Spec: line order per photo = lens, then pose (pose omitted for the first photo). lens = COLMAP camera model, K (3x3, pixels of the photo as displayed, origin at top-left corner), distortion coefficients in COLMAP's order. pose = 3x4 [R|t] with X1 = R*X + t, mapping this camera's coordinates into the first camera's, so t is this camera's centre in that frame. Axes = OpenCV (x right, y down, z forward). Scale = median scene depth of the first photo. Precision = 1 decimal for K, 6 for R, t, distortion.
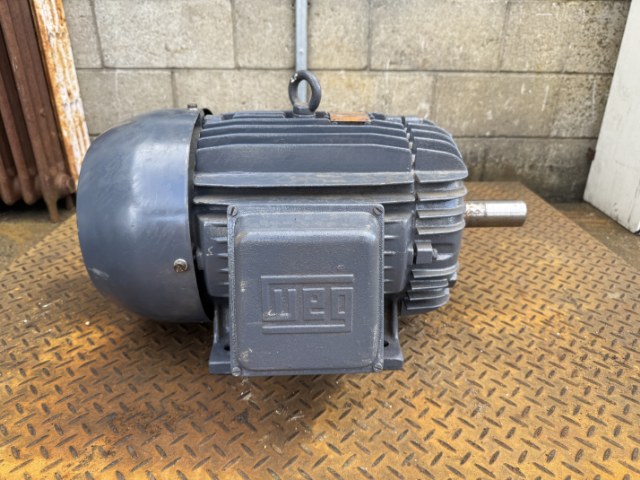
lens RADIAL K [[462.0, 0, 324.1], [0, 462.0, 243.4], [0, 0, 1]] dist [-0.007409, -0.010135]
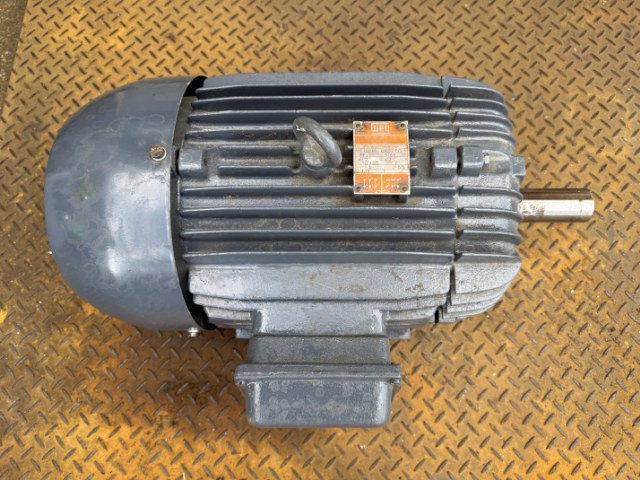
lens RADIAL K [[462.0, 0, 318.1], [0, 462.0, 238.5], [0, 0, 1]] dist [-0.007409, -0.010135]
pose [[0.998155, 0.042893, -0.042984, -0.004149], [0.005590, 0.639946, 0.768399, -0.327451], [0.060466, -0.767221, 0.638526, 0.205107]]
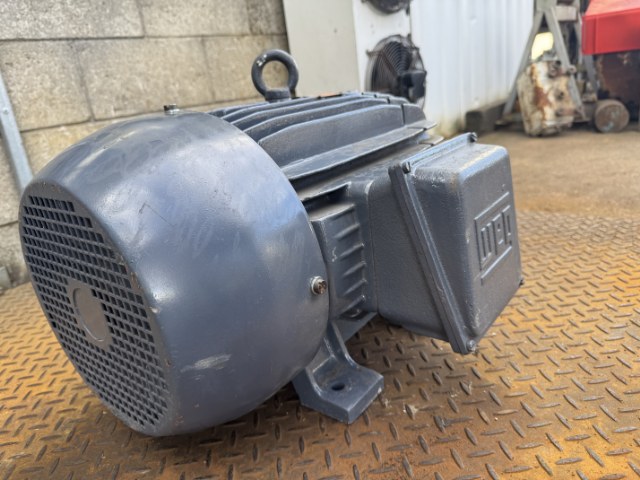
lens RADIAL K [[462.0, 0, 319.1], [0, 462.0, 242.1], [0, 0, 1]] dist [-0.007409, -0.010135]
pose [[0.653964, -0.335805, 0.677913, -0.299844], [0.432085, 0.901345, 0.029661, -0.013586], [-0.620994, 0.273519, 0.734543, 0.170054]]
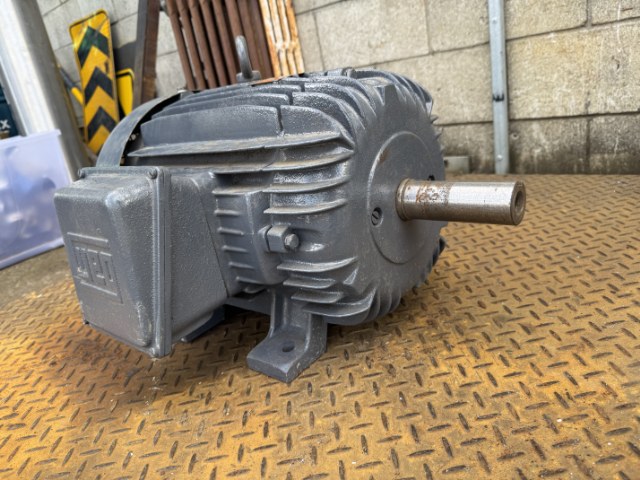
lens RADIAL K [[462.0, 0, 322.5], [0, 462.0, 236.8], [0, 0, 1]] dist [-0.007409, -0.010135]
pose [[0.731621, 0.095154, -0.675038, 0.326398], [-0.111633, 0.993567, 0.019064, -0.002420], [0.672509, 0.061409, 0.737537, 0.189117]]
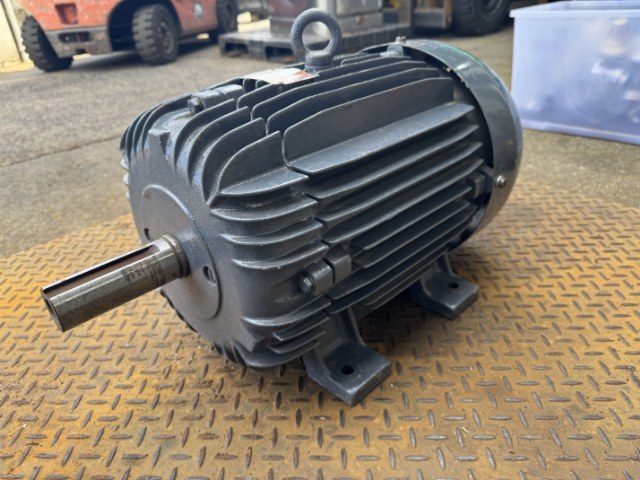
lens RADIAL K [[462.0, 0, 321.1], [0, 462.0, 238.7], [0, 0, 1]] dist [-0.007409, -0.010135]
pose [[-0.741892, 0.355854, -0.568299, 0.234053], [-0.238847, 0.651703, 0.719885, -0.302455], [0.626536, 0.669814, -0.398499, 0.684768]]
